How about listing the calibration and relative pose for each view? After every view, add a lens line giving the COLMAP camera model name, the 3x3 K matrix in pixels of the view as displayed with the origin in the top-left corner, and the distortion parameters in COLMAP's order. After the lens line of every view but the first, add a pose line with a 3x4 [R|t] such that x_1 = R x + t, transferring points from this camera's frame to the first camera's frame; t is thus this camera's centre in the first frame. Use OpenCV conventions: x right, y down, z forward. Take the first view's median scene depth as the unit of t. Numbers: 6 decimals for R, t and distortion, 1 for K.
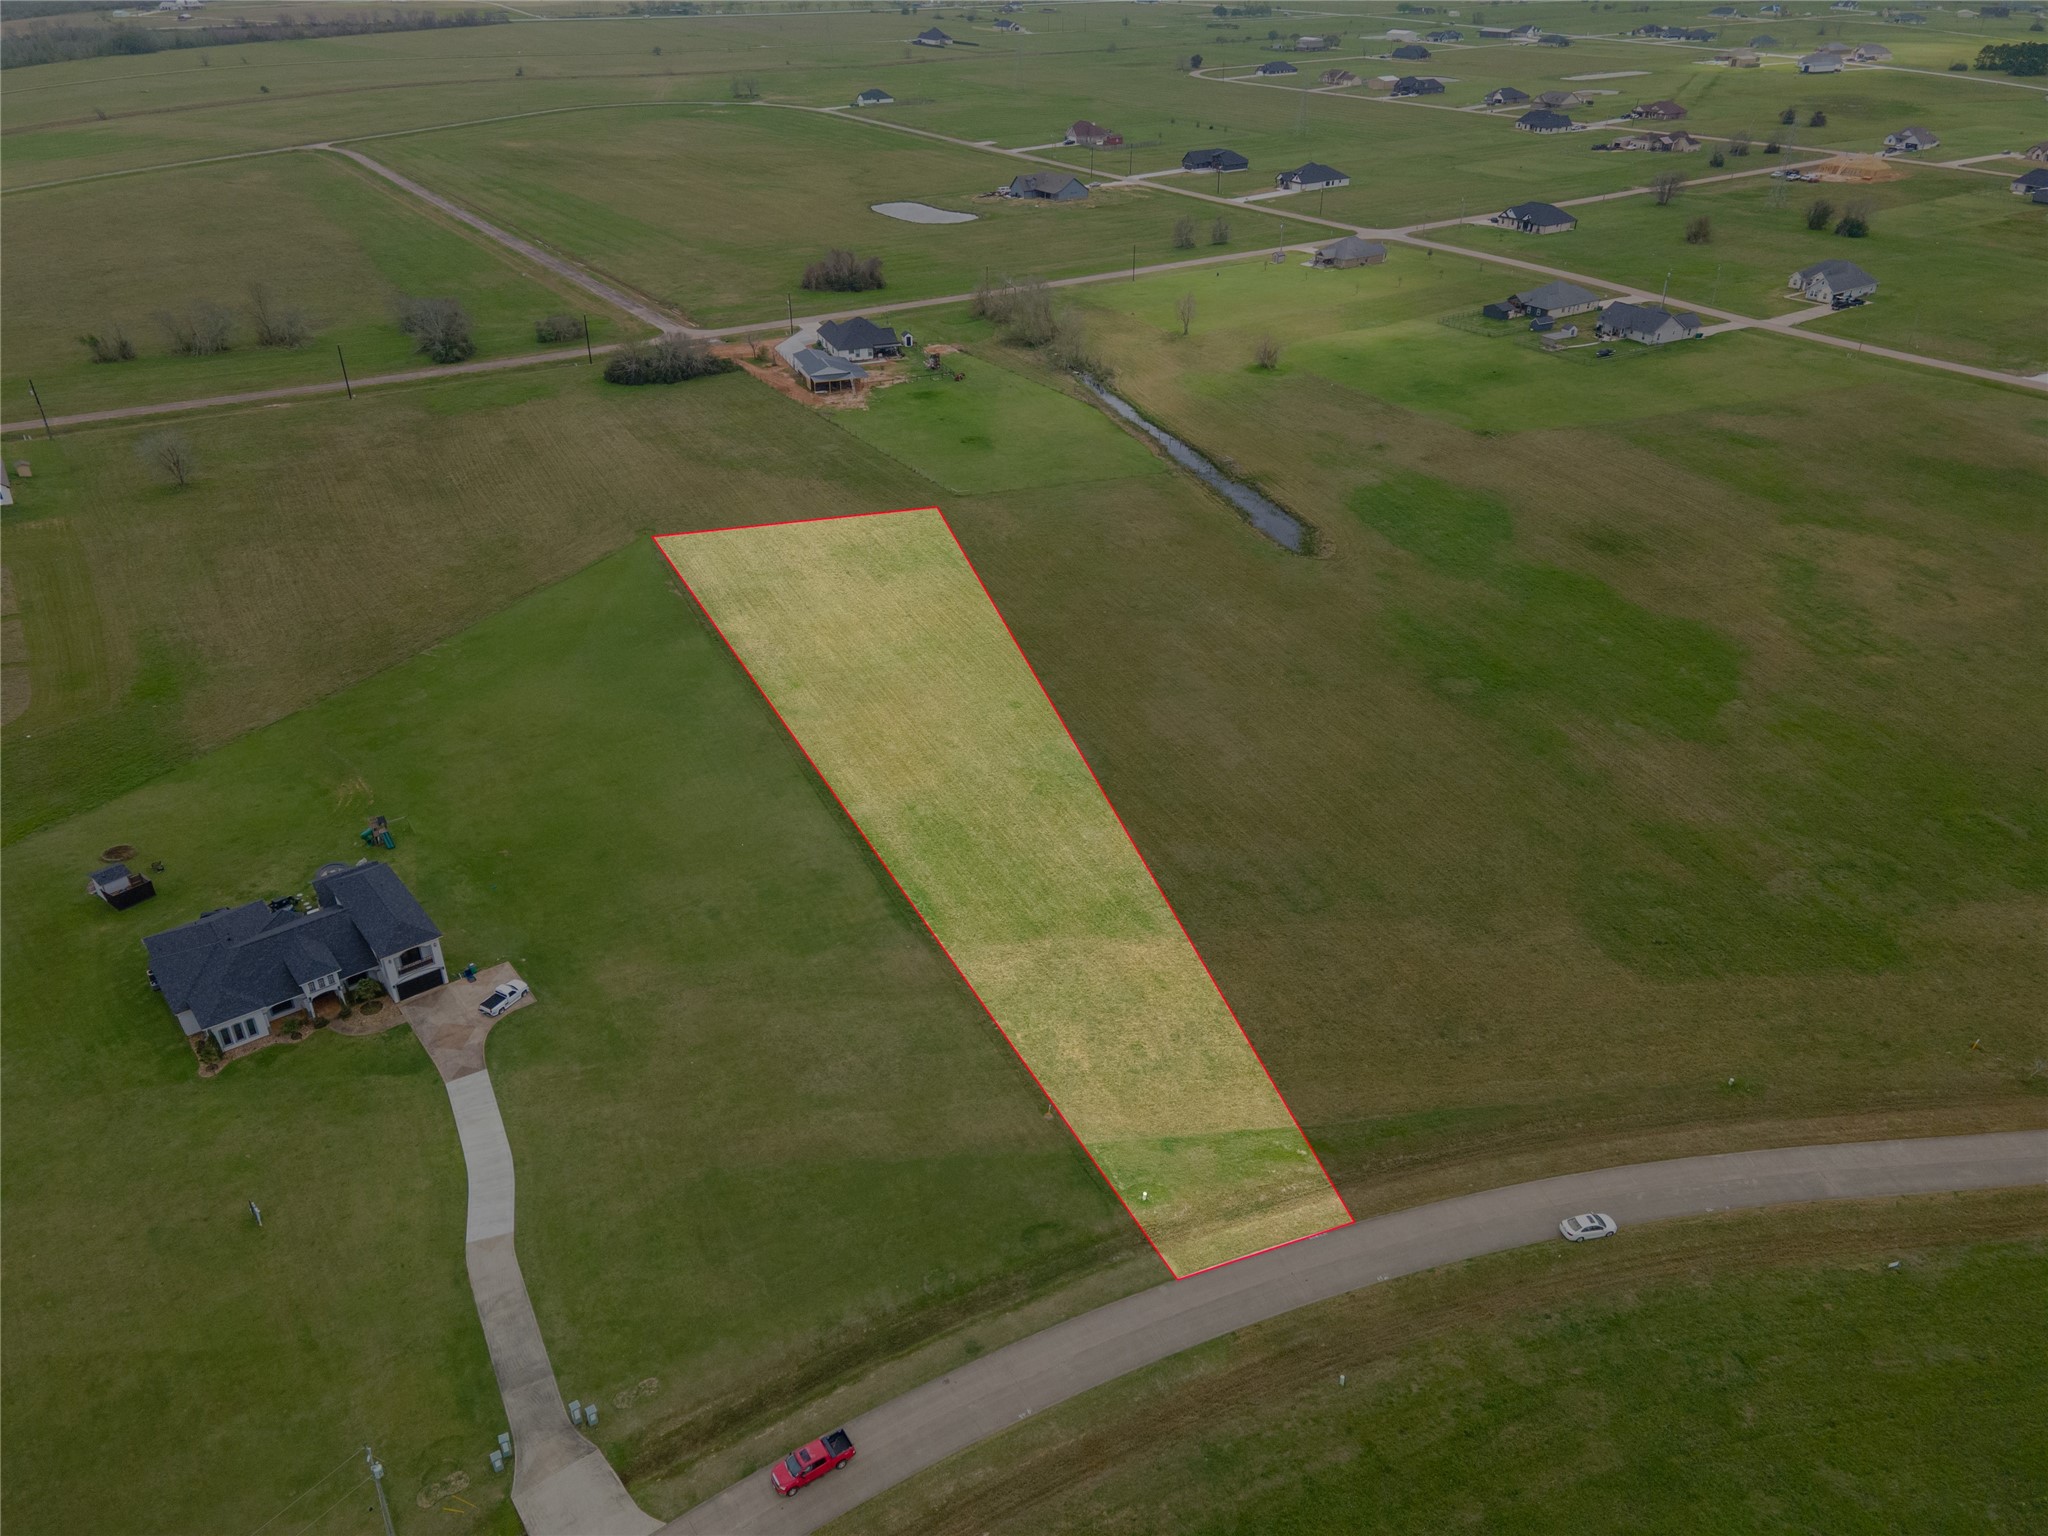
lens RADIAL K [[1495.1, 0, 1021.3], [0, 1495.1, 763.4], [0, 0, 1]] dist [0.025214, 0.041132]
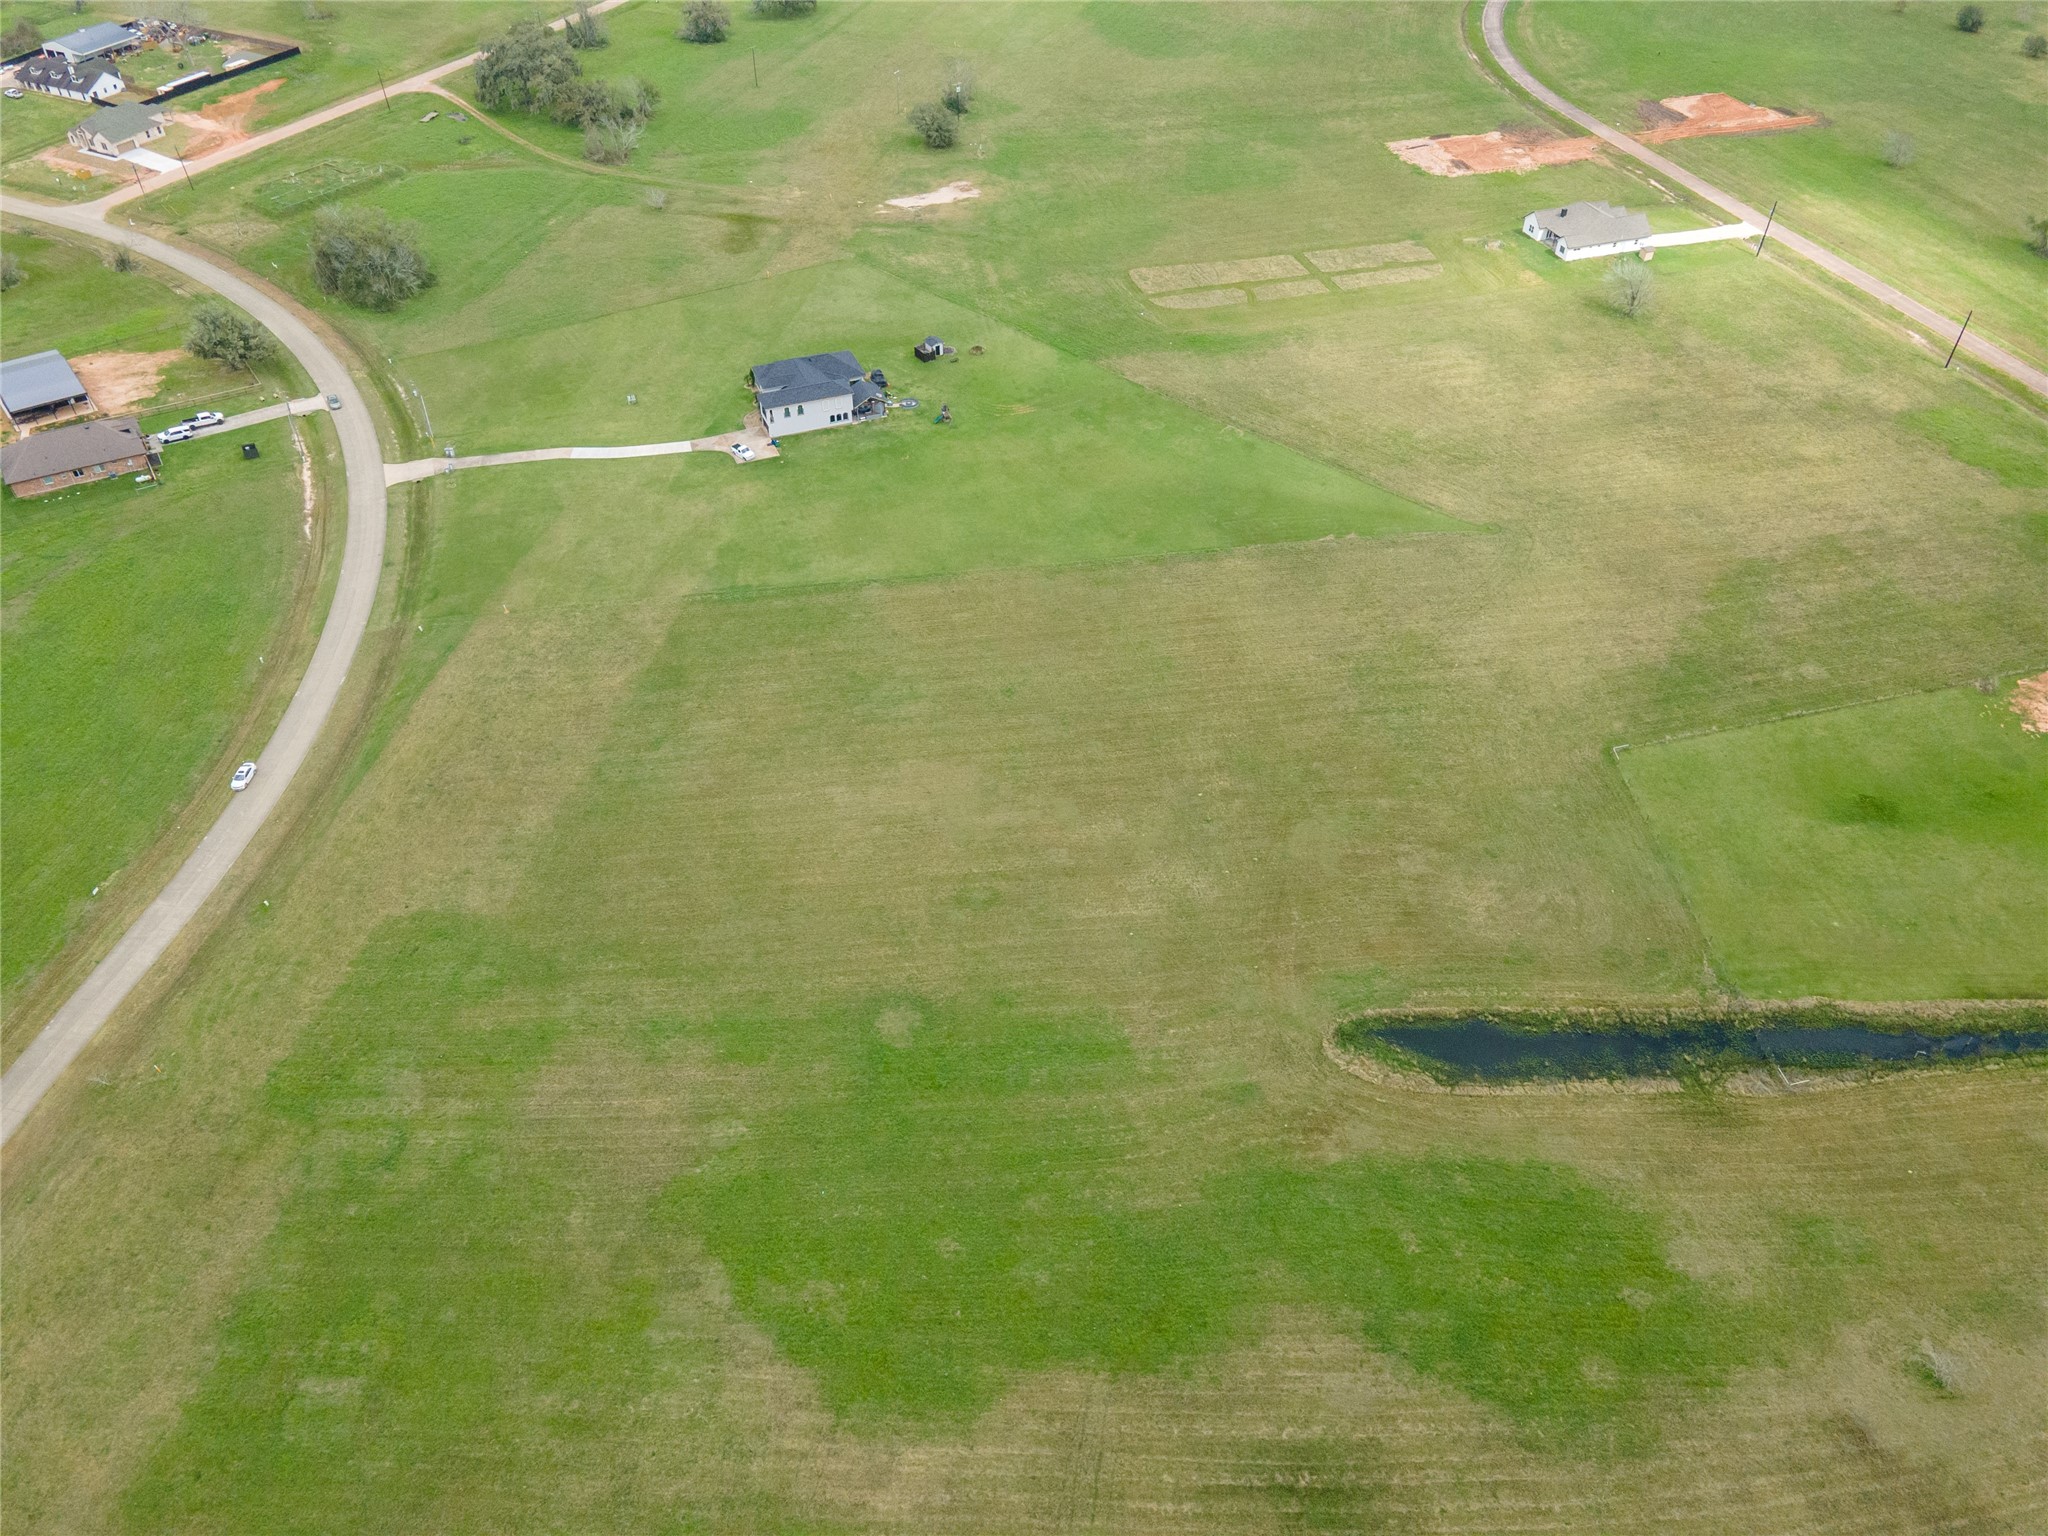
lens RADIAL K [[1495.1, 0, 1020.8], [0, 1495.1, 764.8], [0, 0, 1]] dist [0.025214, 0.041132]
pose [[-0.283095, 0.635586, -0.718254, 0.781361], [-0.479301, 0.554912, 0.679958, -0.729036], [0.830739, 0.536752, 0.147544, 0.868867]]
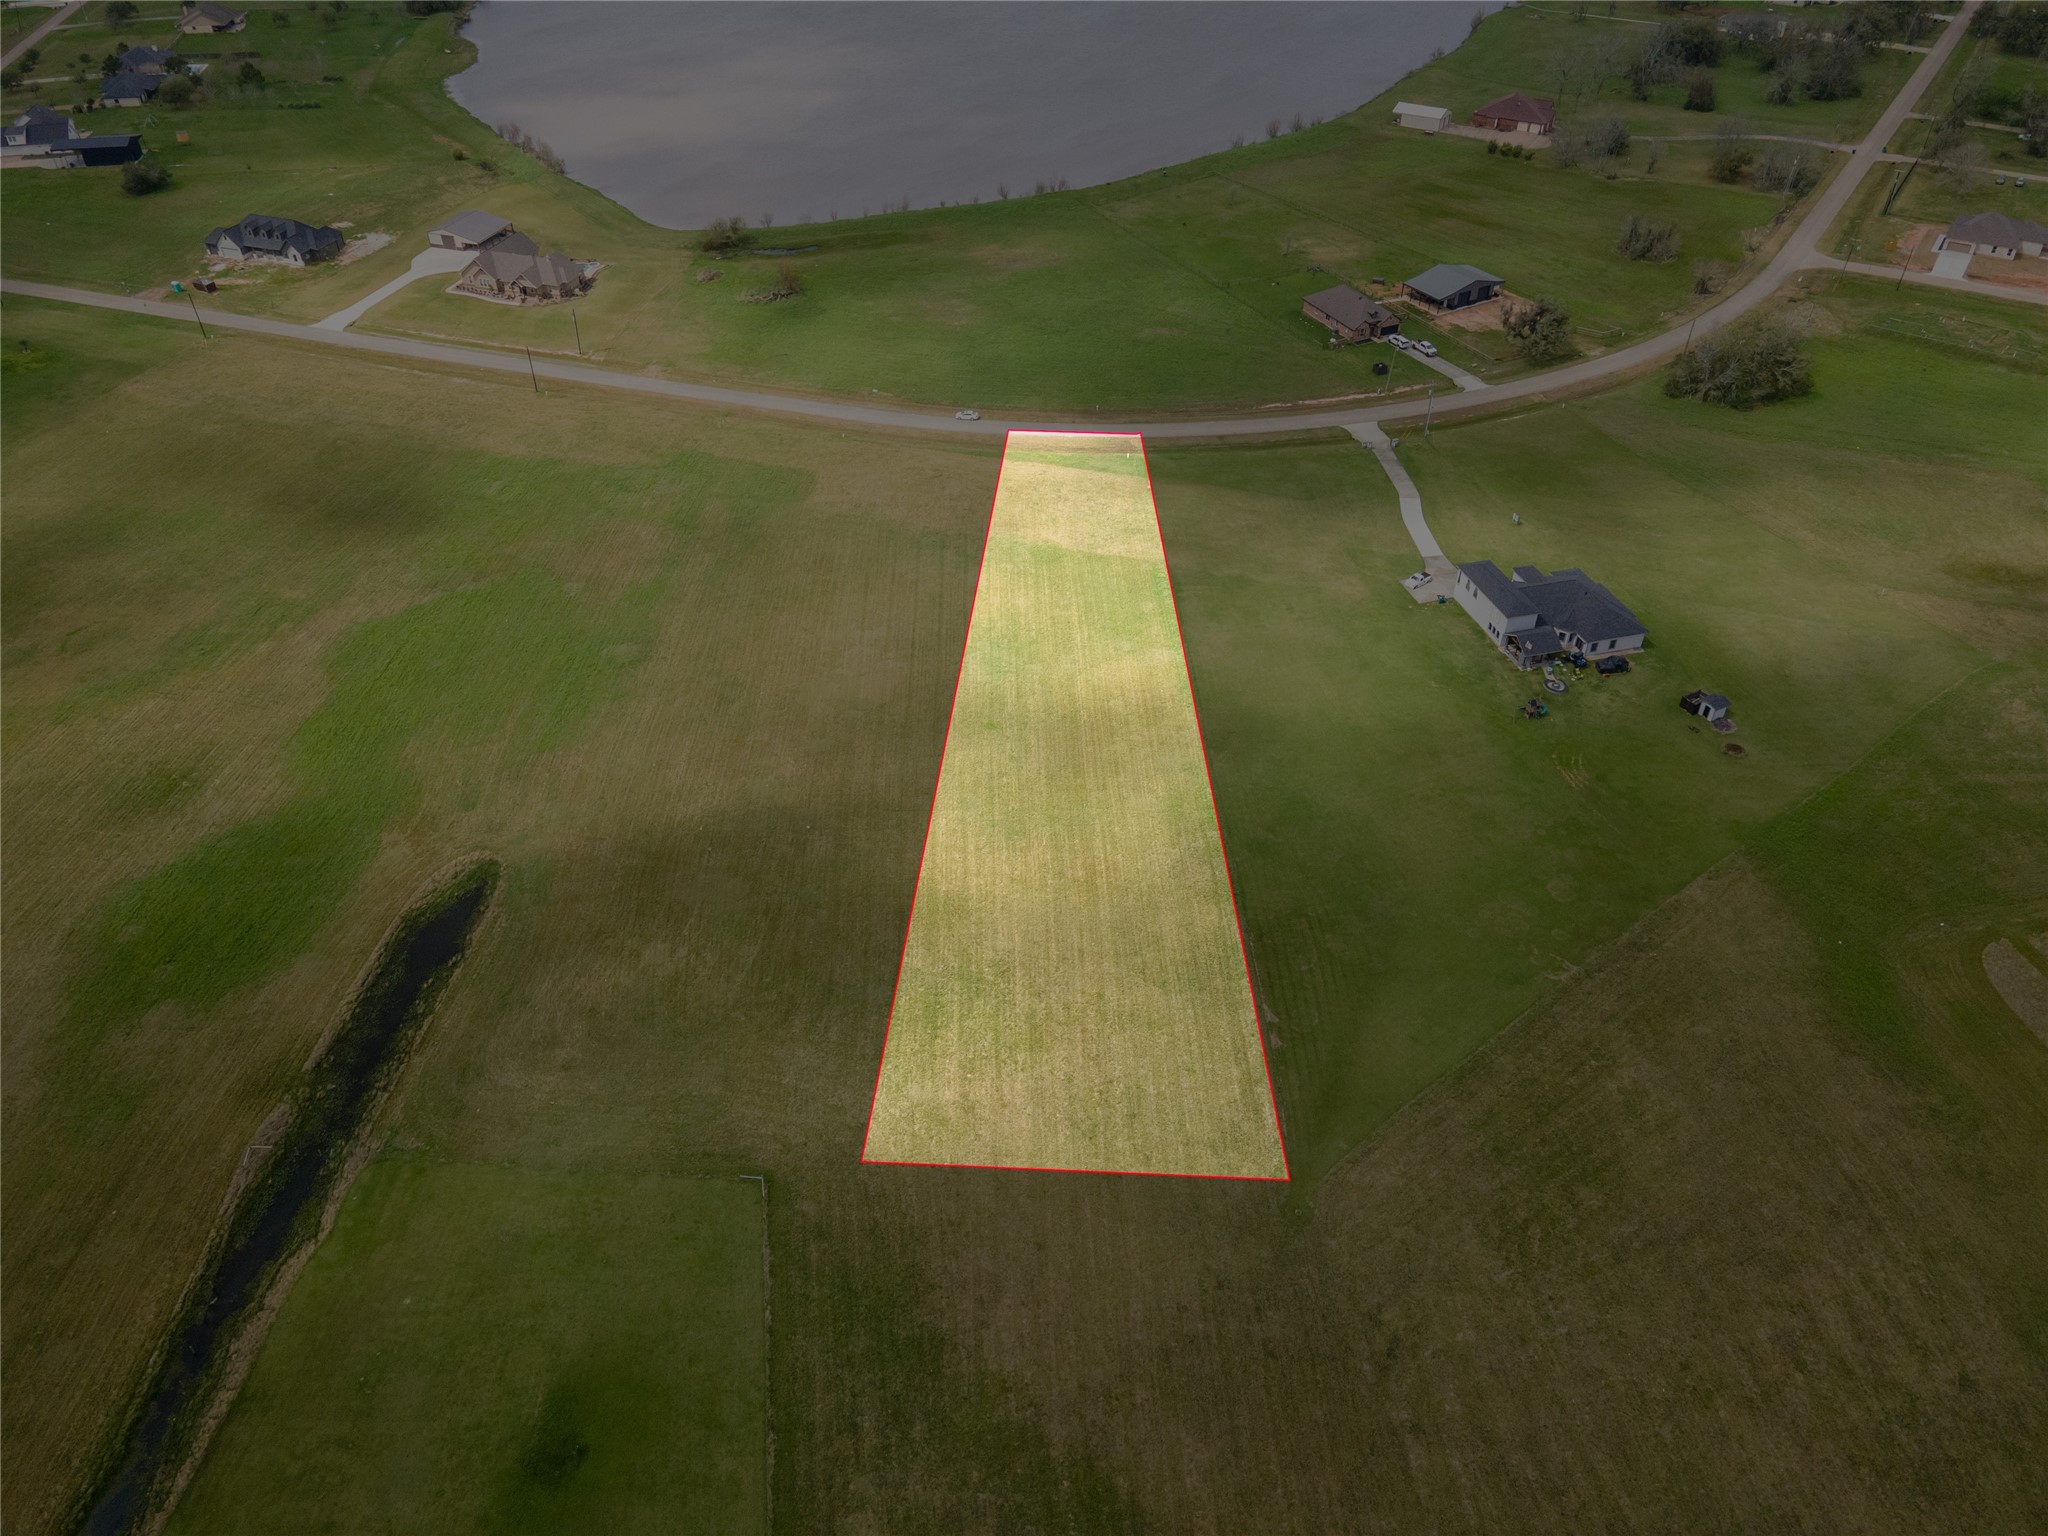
lens RADIAL K [[1495.1, 0, 1020.1], [0, 1495.1, 769.6], [0, 0, 1]] dist [0.025214, 0.041132]
pose [[-0.917509, -0.248701, 0.310361, -0.367313], [0.198860, 0.388936, 0.899546, -0.998041], [-0.344429, 0.887061, -0.307396, 1.343548]]
